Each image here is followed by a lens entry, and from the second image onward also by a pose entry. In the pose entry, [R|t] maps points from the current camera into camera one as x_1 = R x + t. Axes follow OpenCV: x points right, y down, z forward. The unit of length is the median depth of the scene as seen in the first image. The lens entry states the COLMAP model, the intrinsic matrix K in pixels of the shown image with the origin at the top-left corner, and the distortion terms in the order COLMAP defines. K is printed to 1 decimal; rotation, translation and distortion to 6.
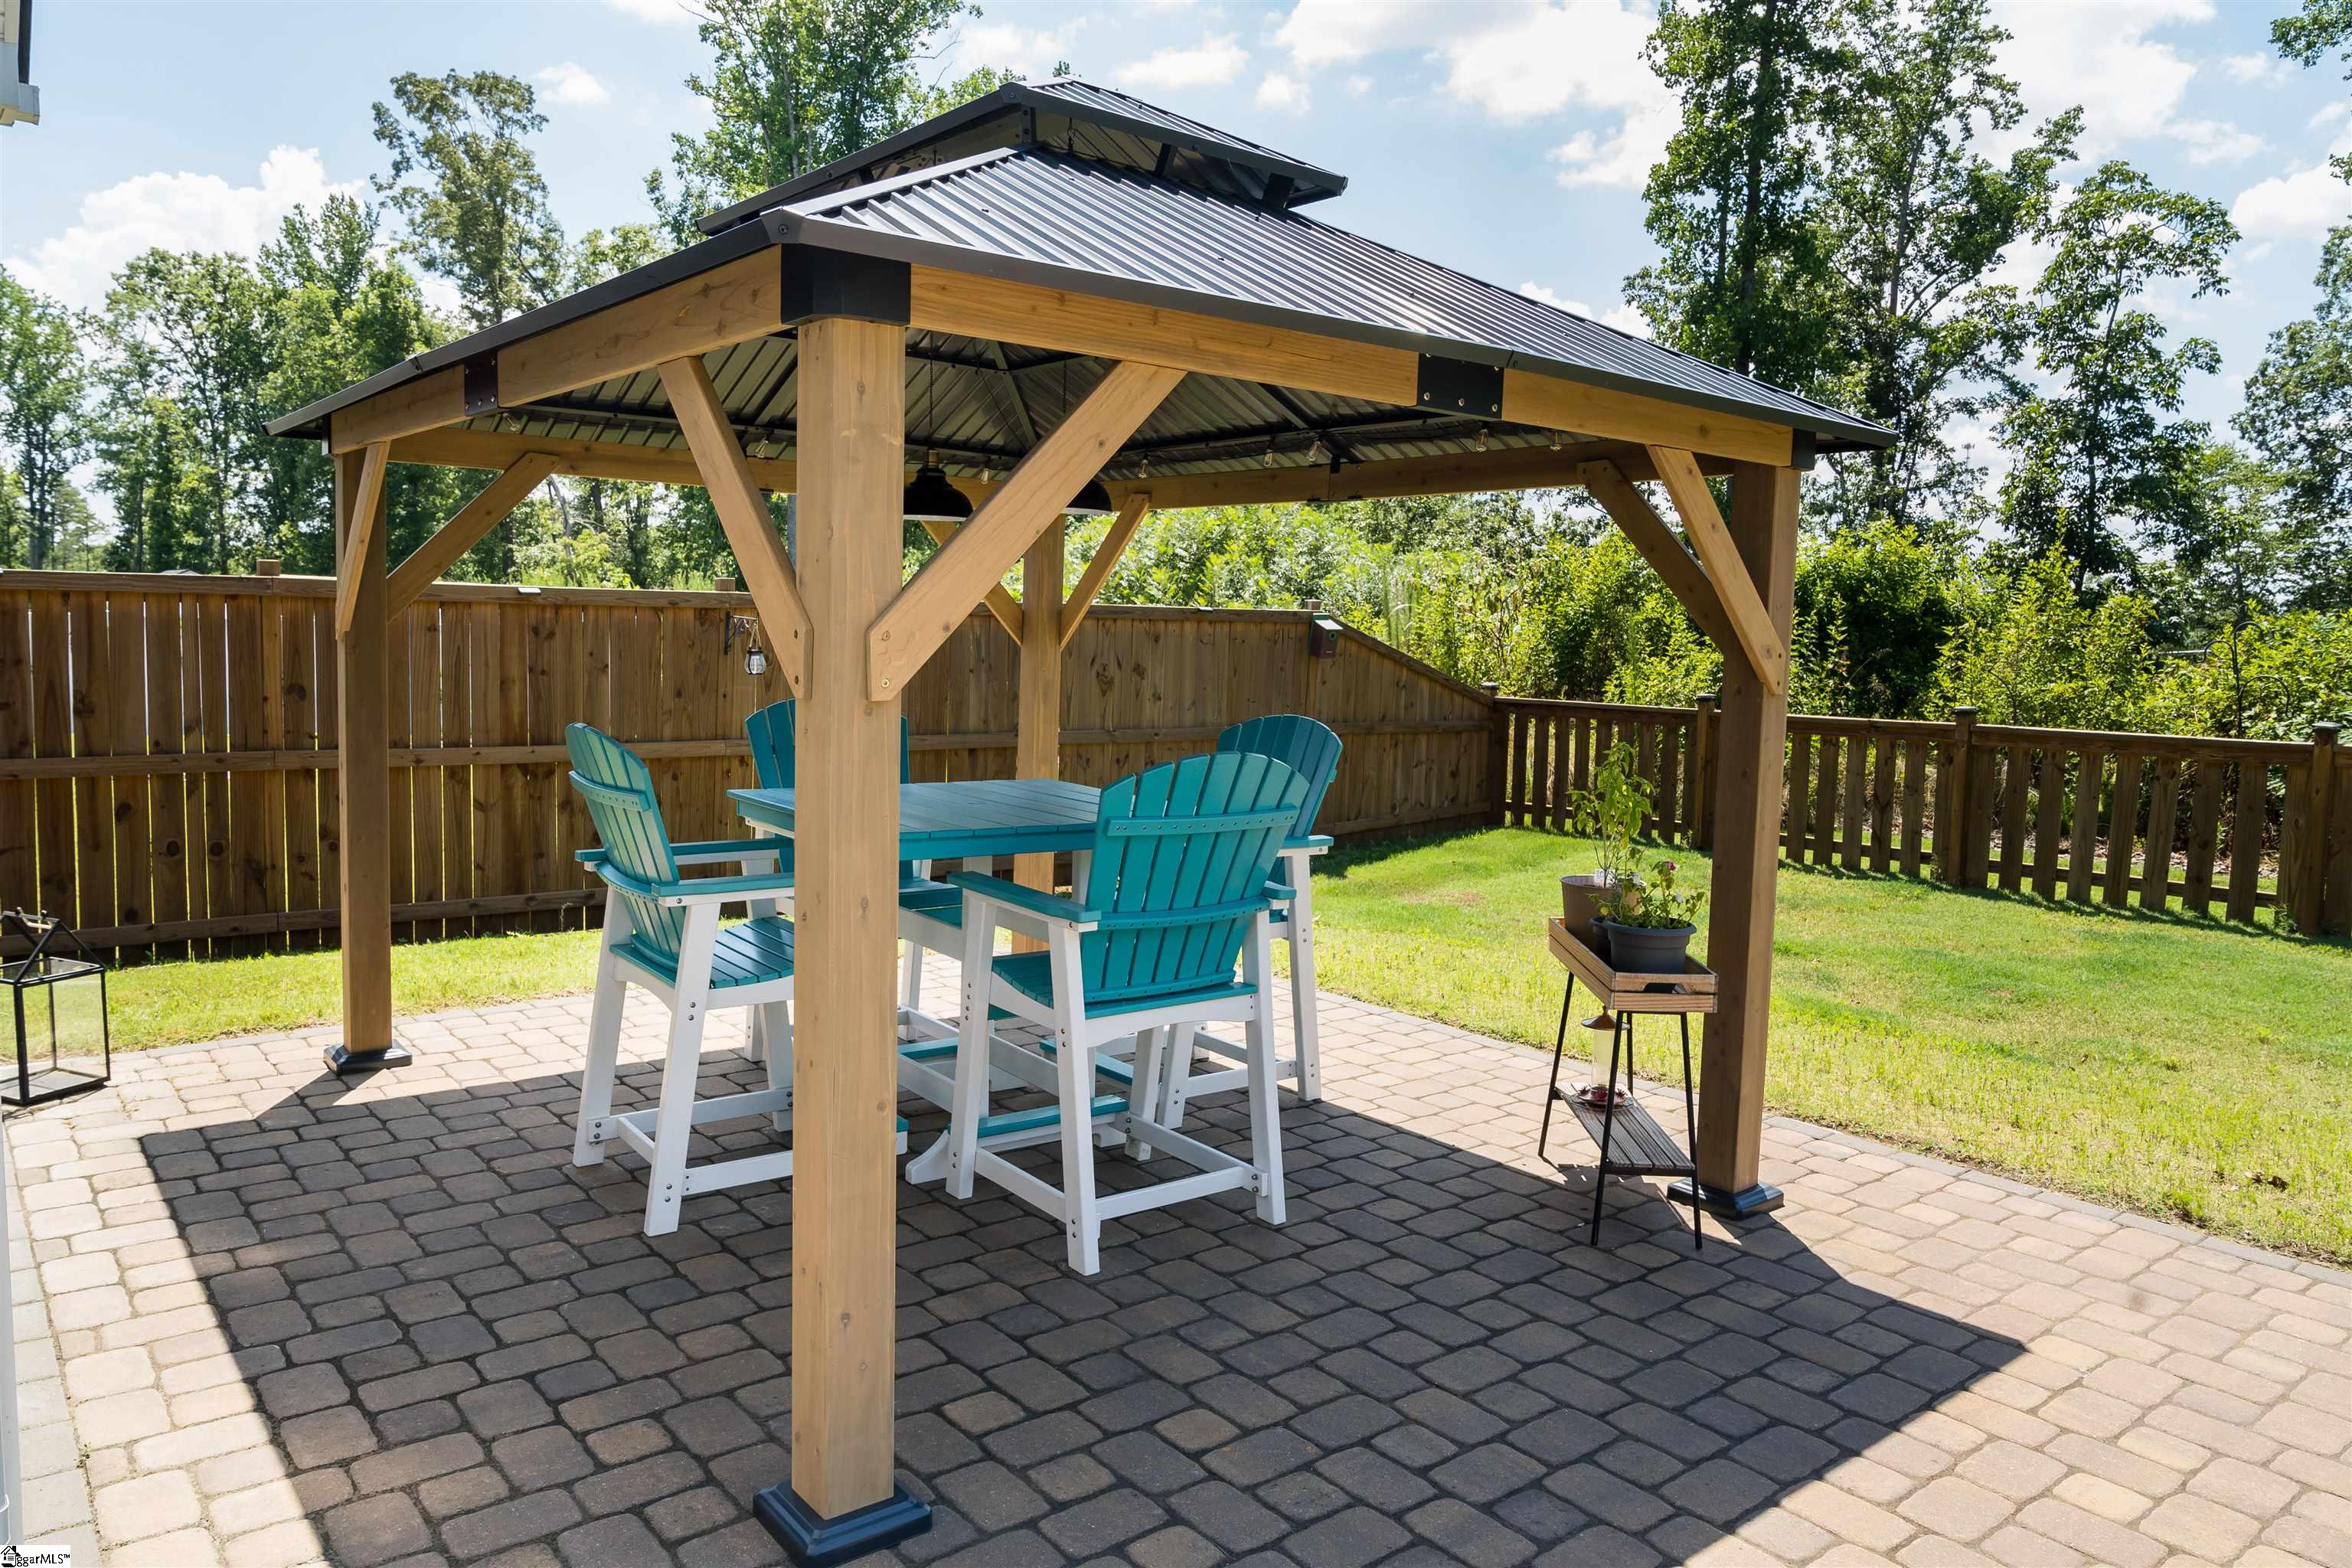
lens RADIAL K [[1585.3, 0, 1199.9], [0, 1585.3, 756.0], [0, 0, 1]] dist [-0.011173, 0.002884]
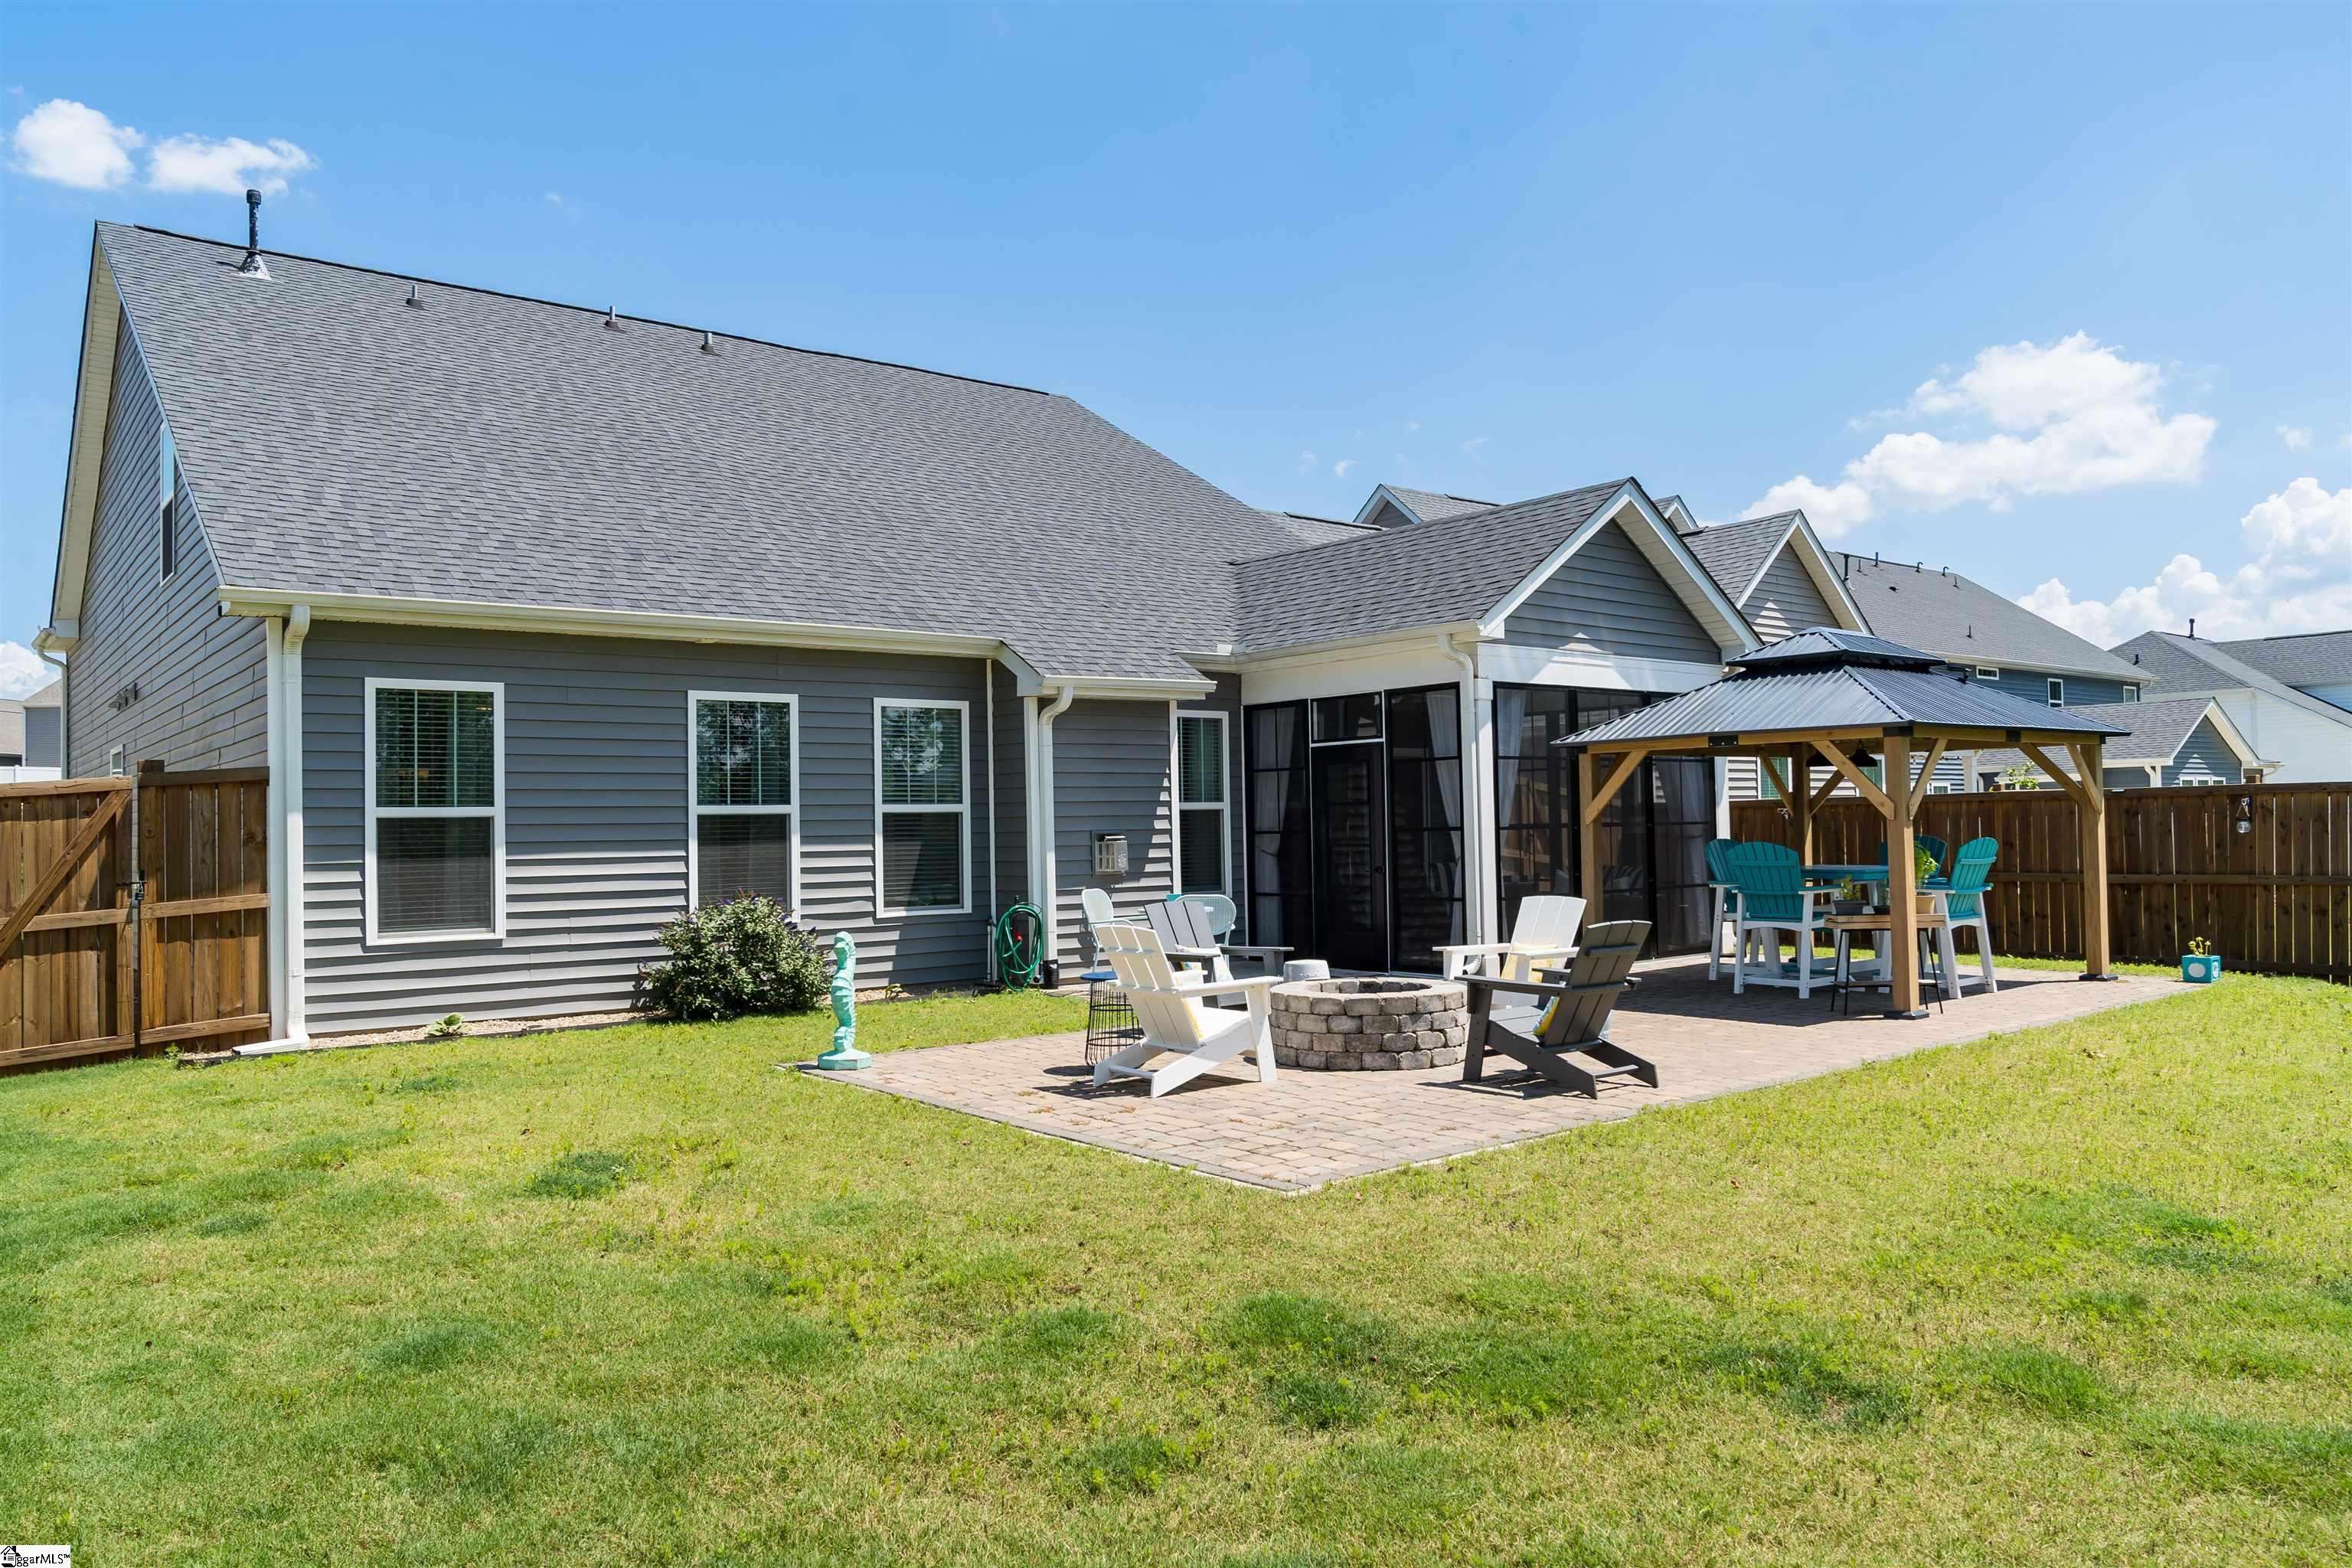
lens RADIAL K [[1585.3, 0, 1177.0], [0, 1585.3, 784.7], [0, 0, 1]] dist [-0.011173, 0.002884]
pose [[0.008484, -0.053639, -0.998524, 3.000402], [-0.063454, 0.996519, -0.054071, 0.120419], [0.997949, 0.063819, 0.005051, -0.218119]]
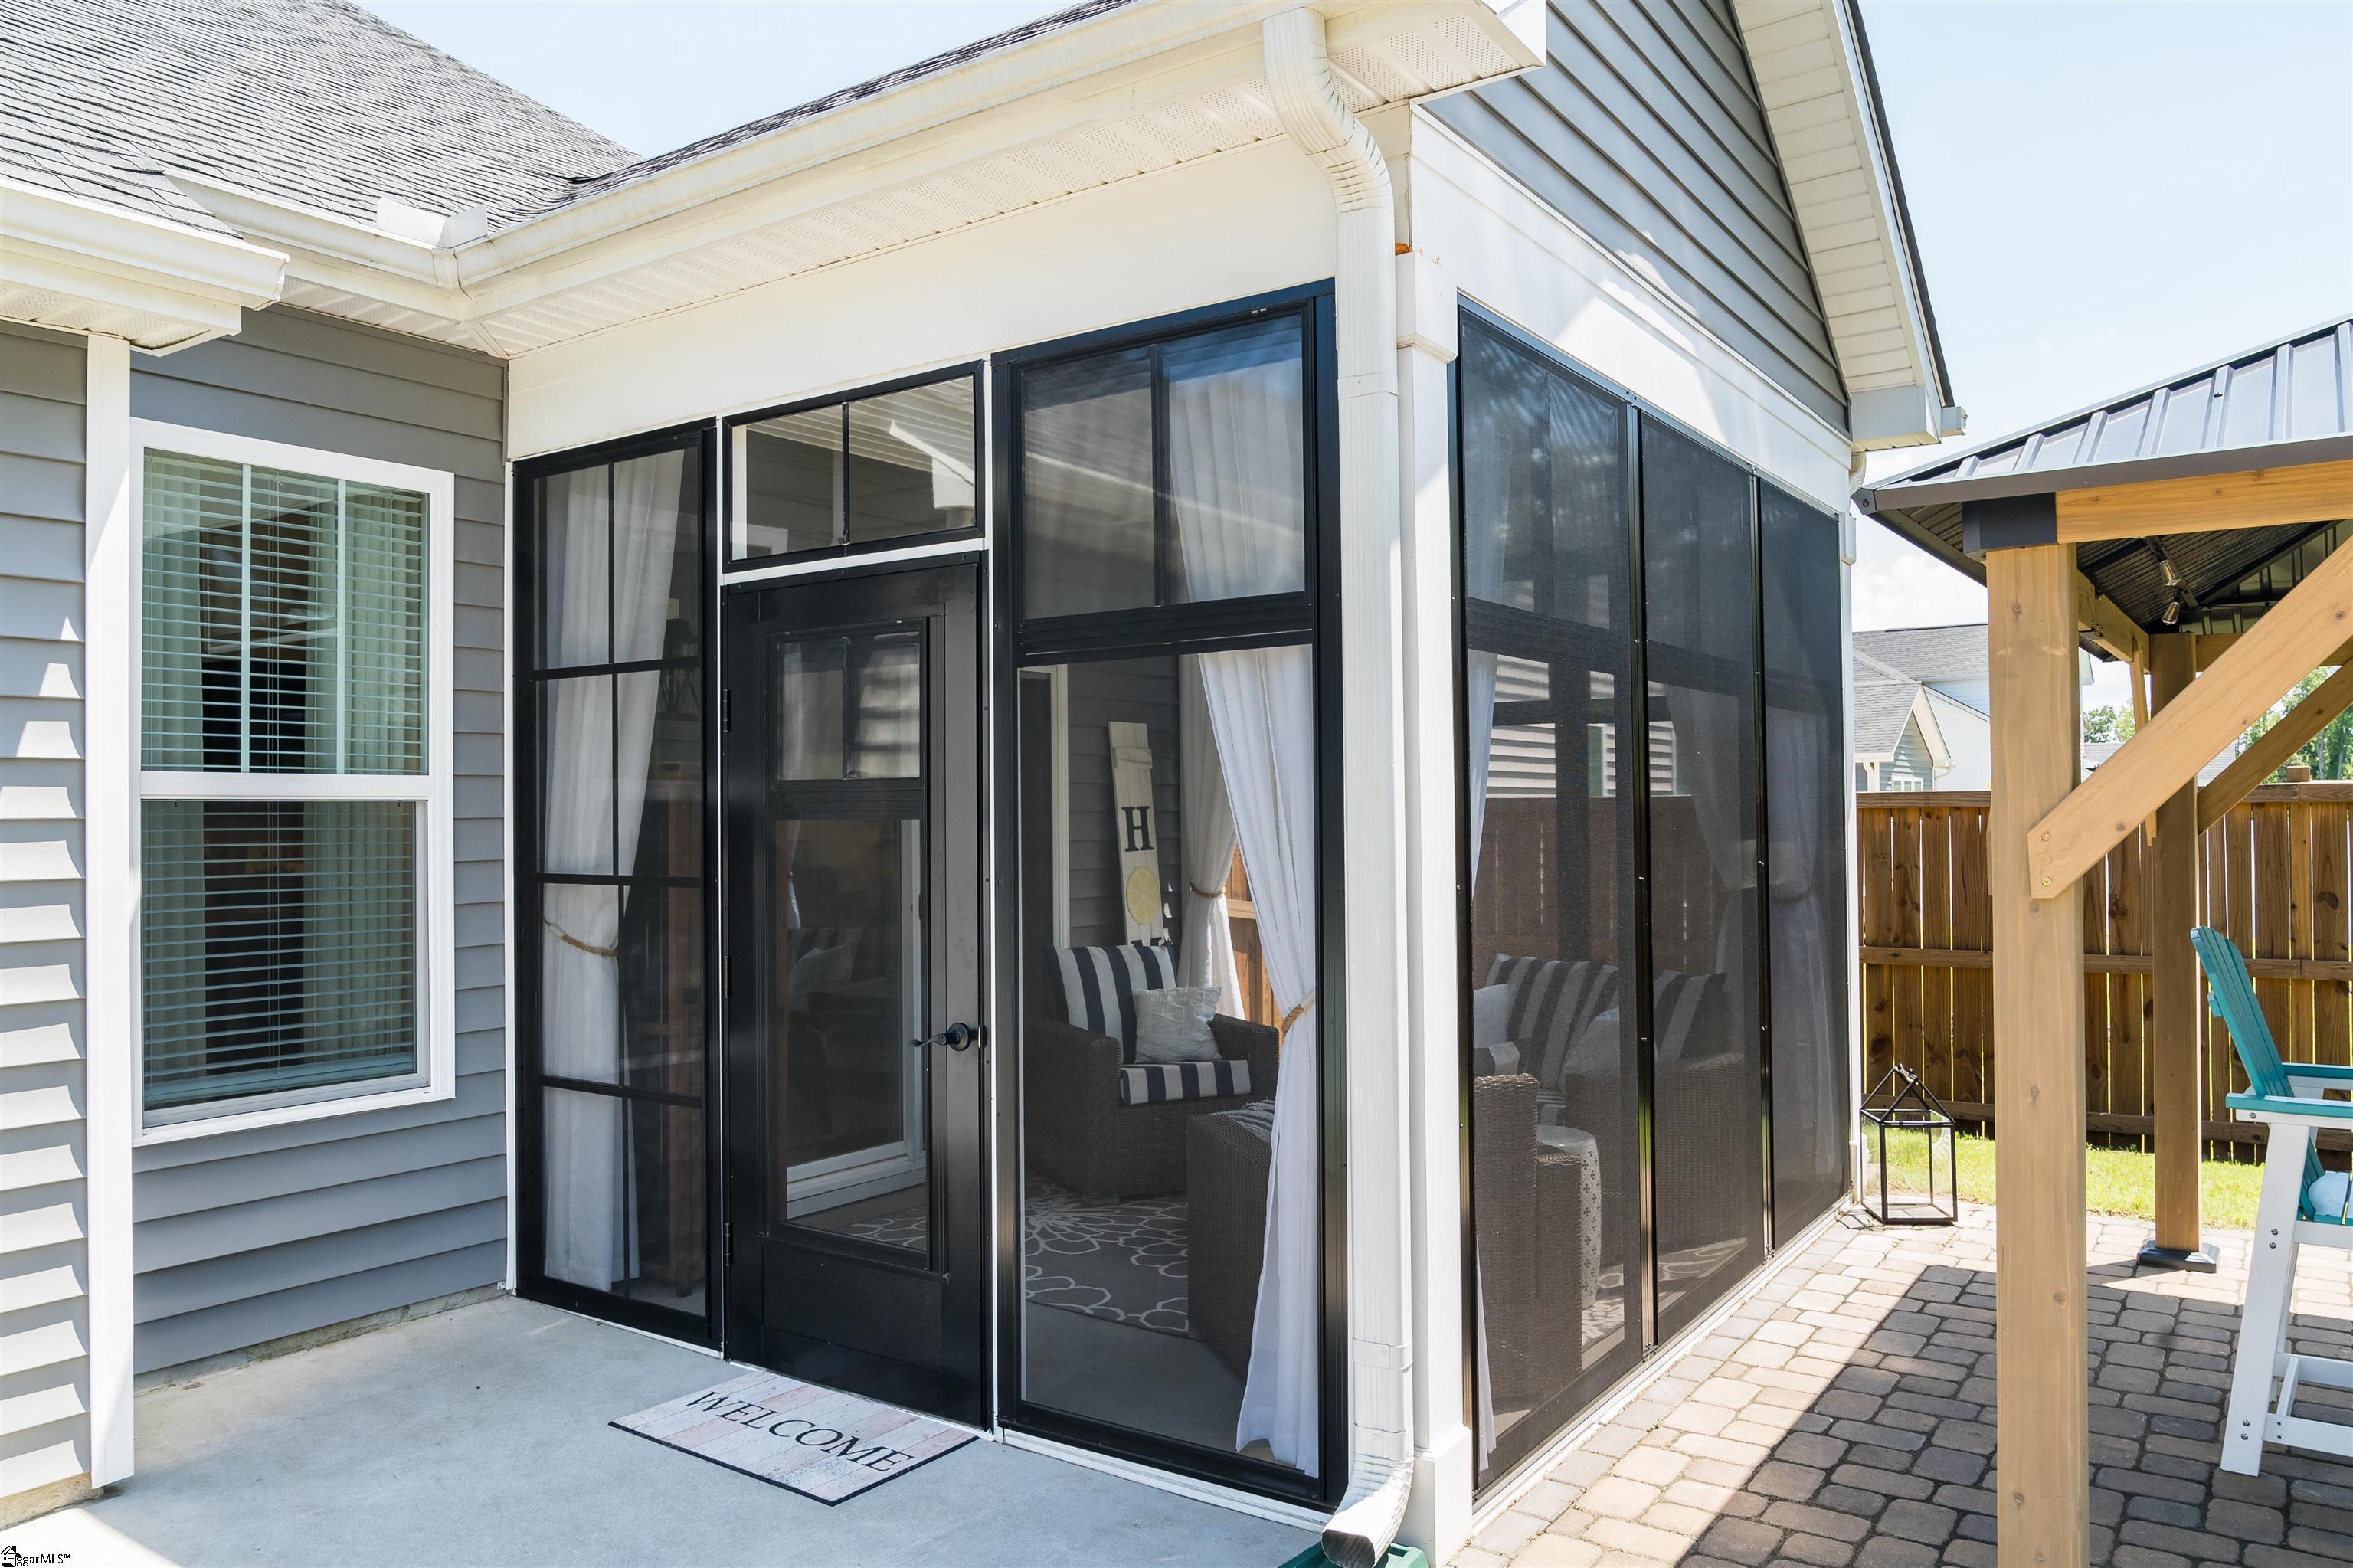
lens RADIAL K [[1586.0, 0, 1173.3], [0, 1586.0, 774.7], [0, 0, 1]] dist [-0.011173, 0.002884]
pose [[0.311511, -0.053483, -0.948736, 0.375386], [-0.061157, 0.995217, -0.076184, -0.000814], [0.948273, 0.081754, 0.306750, 0.078150]]
